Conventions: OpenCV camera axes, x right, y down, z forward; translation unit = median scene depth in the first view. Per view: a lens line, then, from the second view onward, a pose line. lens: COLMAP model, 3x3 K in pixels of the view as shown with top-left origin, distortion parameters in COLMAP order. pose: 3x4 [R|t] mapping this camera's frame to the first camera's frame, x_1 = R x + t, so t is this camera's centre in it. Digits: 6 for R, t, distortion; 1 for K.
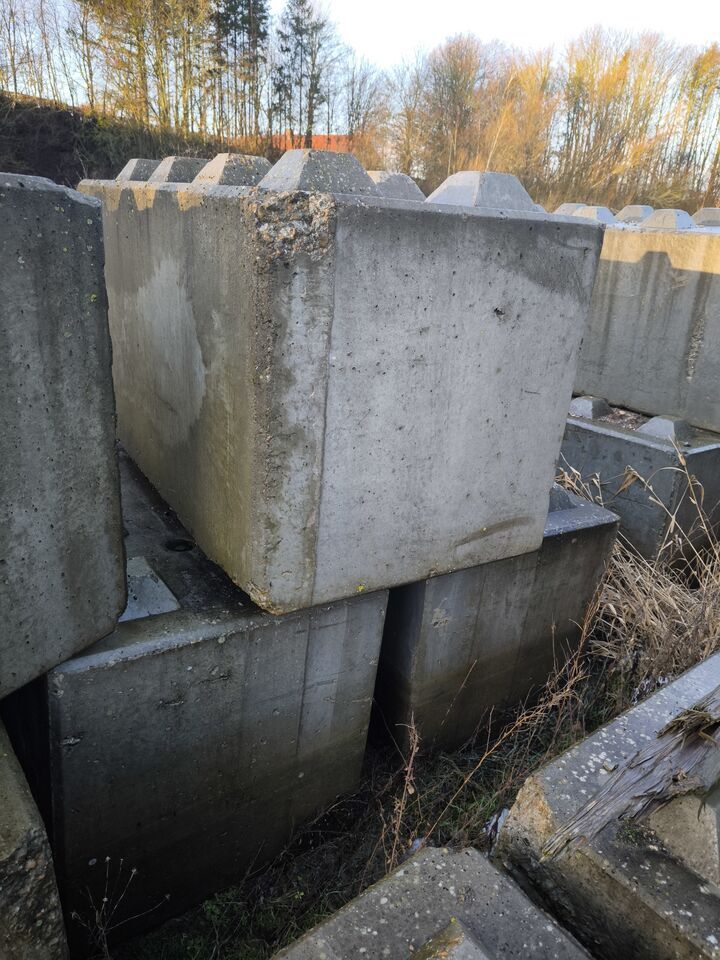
lens RADIAL K [[676.2, 0, 363.2], [0, 676.2, 486.7], [0, 0, 1]] dist [0.045901, -0.037413]
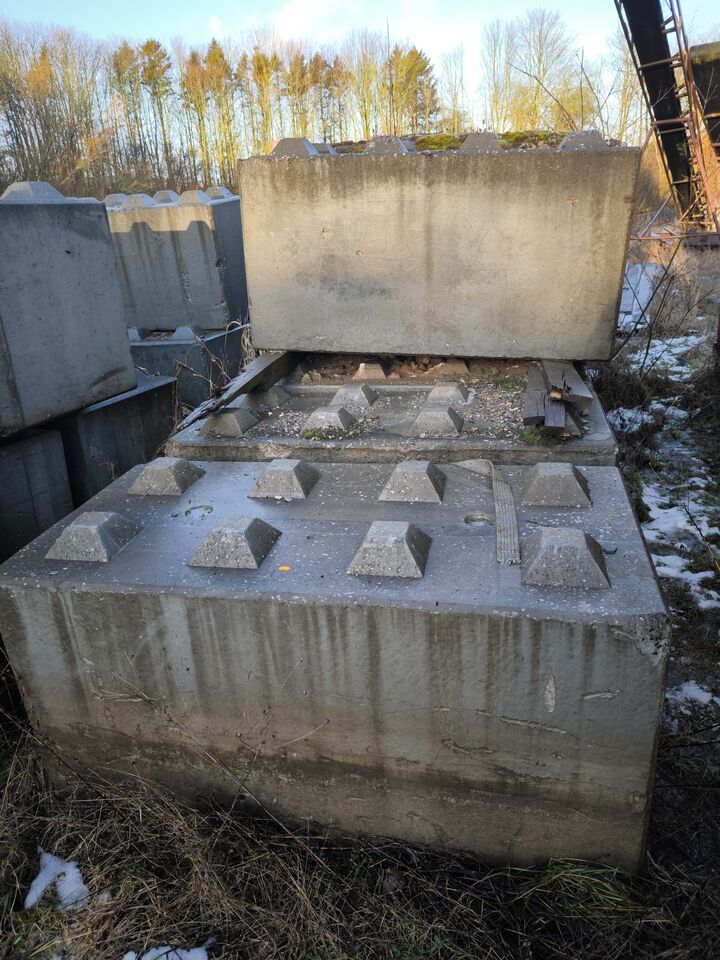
lens RADIAL K [[676.2, 0, 363.4], [0, 676.2, 476.5], [0, 0, 1]] dist [0.045901, -0.037413]
pose [[0.769650, -0.333301, 0.544564, -0.199634], [0.335689, 0.936766, 0.098909, 0.201658], [-0.543095, 0.106679, 0.832867, -0.471427]]
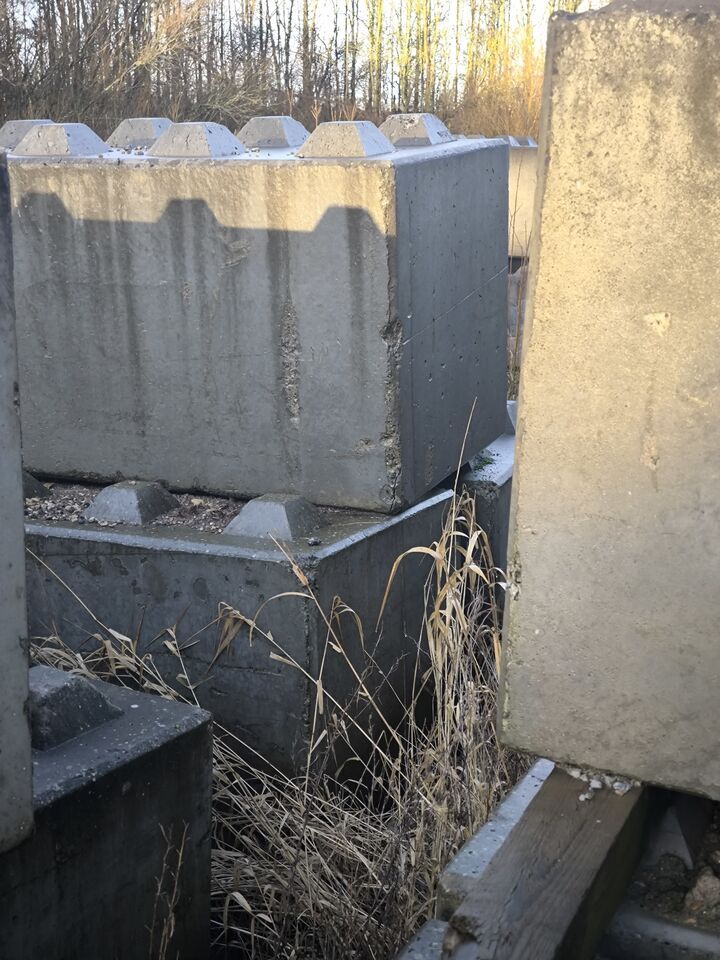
lens RADIAL K [[1359.2, 0, 352.7], [0, 1359.2, 480.8], [0, 0, 1]] dist [0.147323, 0.000000]
pose [[0.892861, -0.162622, 0.419945, 0.060265], [0.219895, 0.971230, -0.091422, -0.004184], [-0.392996, 0.173971, 0.902933, 0.020342]]
